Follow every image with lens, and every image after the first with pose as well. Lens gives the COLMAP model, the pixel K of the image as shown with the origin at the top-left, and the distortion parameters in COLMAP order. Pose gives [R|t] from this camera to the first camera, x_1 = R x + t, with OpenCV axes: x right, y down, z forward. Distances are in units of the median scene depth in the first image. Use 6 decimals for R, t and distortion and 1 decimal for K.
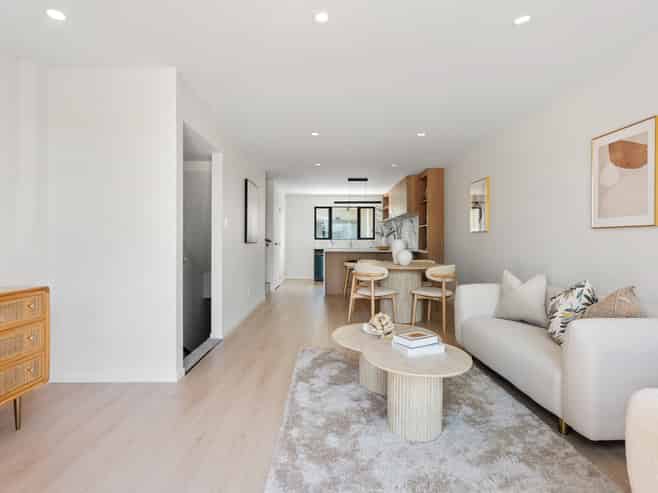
lens RADIAL K [[326.8, 0, 327.4], [0, 326.8, 243.5], [0, 0, 1]] dist [-0.001281, -0.000306]
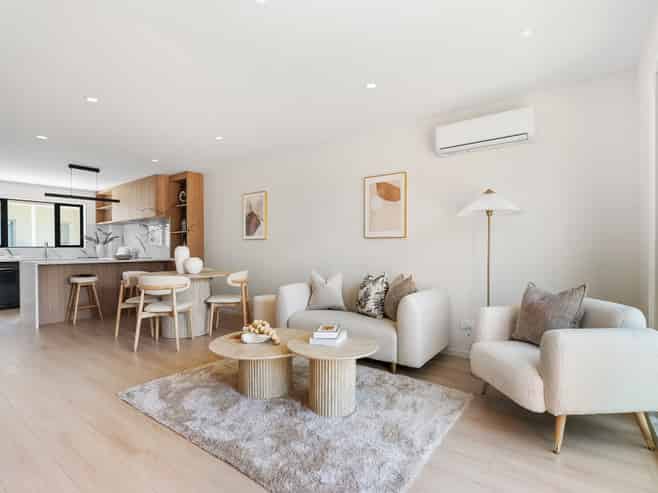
lens RADIAL K [[332.7, 0, 327.4], [0, 332.7, 254.3], [0, 0, 1]] dist [-0.001087, -0.000010]
pose [[0.607862, -0.018102, 0.793836, -0.450157], [0.012382, 0.999835, 0.013318, 0.004275], [-0.793946, 0.001734, 0.607986, 0.201277]]
